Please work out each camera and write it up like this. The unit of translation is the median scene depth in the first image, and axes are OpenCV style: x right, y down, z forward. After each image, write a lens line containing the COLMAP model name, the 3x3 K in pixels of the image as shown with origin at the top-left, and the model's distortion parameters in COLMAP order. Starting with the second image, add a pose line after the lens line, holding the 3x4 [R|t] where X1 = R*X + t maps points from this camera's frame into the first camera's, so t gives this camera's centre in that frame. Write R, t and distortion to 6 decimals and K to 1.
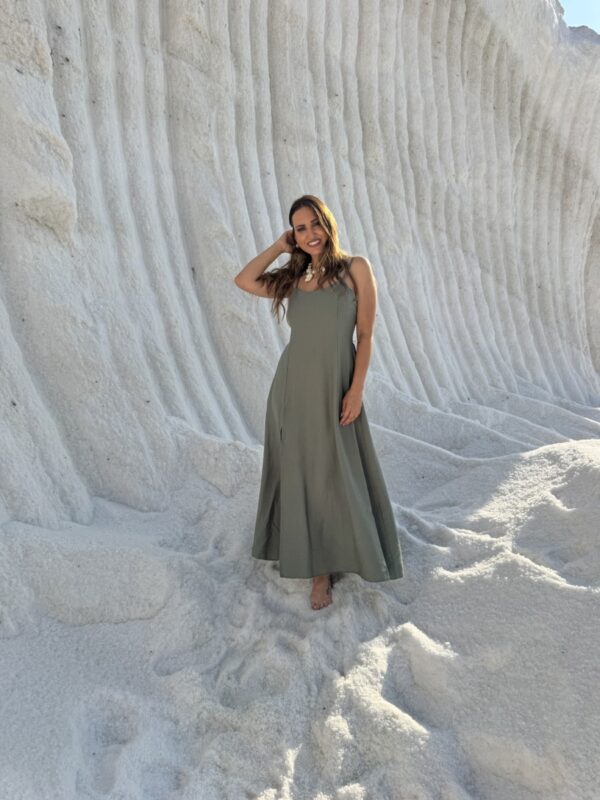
lens RADIAL K [[585.7, 0, 302.1], [0, 585.7, 408.2], [0, 0, 1]] dist [0.011803, -0.029551]
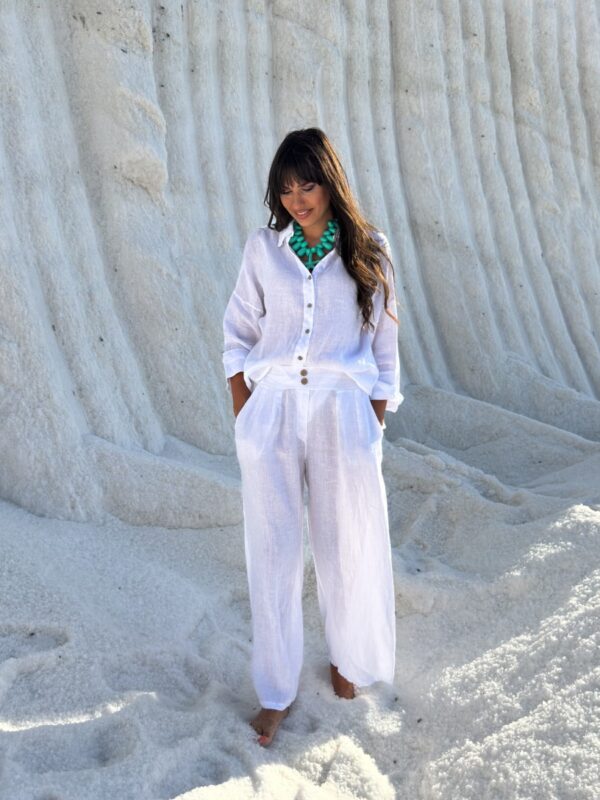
lens RADIAL K [[828.6, 0, 282.0], [0, 828.6, 402.9], [0, 0, 1]] dist [0.013819, 0.000000]
pose [[0.956987, 0.022102, -0.289289, 0.196960], [-0.044794, 0.996394, -0.072056, 0.138221], [0.286653, 0.081915, 0.954526, -0.265851]]
